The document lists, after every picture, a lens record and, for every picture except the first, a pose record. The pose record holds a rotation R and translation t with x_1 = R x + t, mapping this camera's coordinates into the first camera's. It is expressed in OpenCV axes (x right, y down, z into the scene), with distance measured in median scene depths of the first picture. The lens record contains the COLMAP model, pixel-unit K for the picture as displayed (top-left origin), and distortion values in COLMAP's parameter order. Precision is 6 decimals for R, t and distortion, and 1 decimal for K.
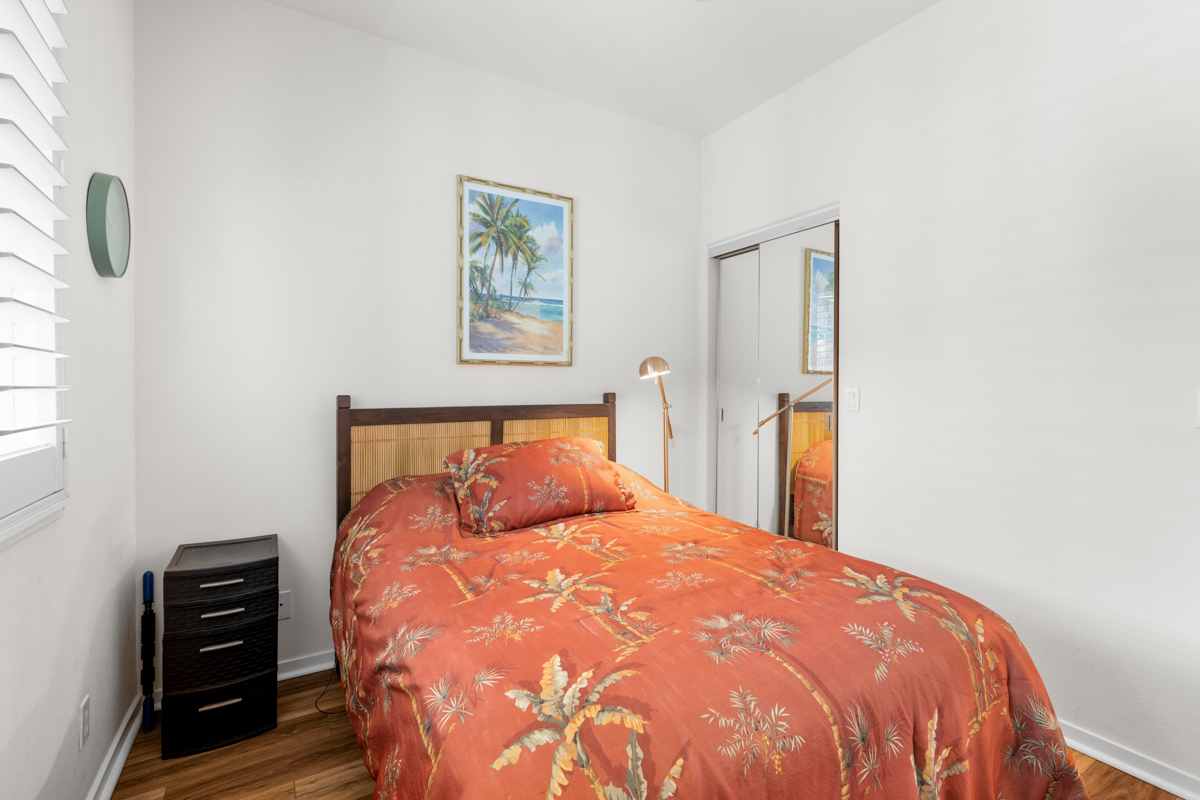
lens RADIAL K [[541.6, 0, 600.6], [0, 541.6, 384.3], [0, 0, 1]] dist [-0.000286, 0.000036]
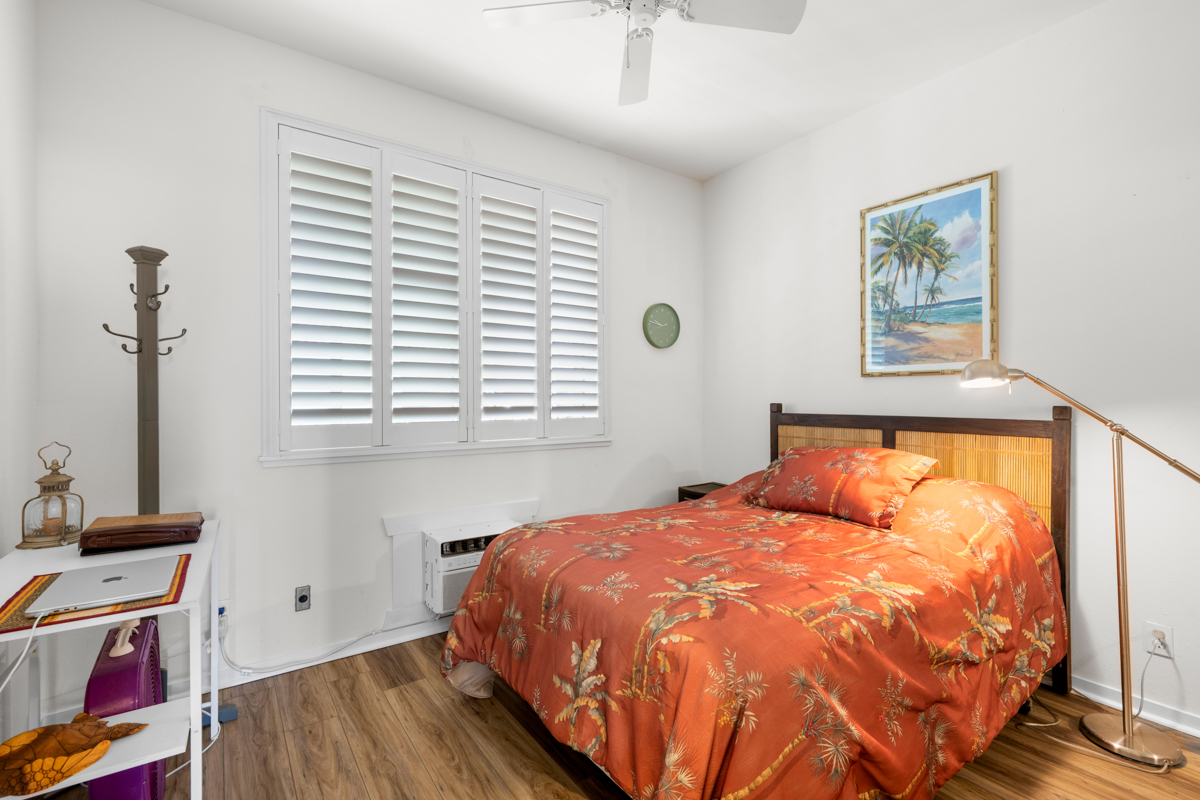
lens RADIAL K [[541.6, 0, 600.6], [0, 541.6, 384.3], [0, 0, 1]] dist [-0.000286, 0.000036]
pose [[0.062638, -0.022112, -0.997791, 0.798015], [0.005495, 0.999747, -0.021810, -0.001304], [0.998021, -0.004116, 0.062743, 0.371313]]
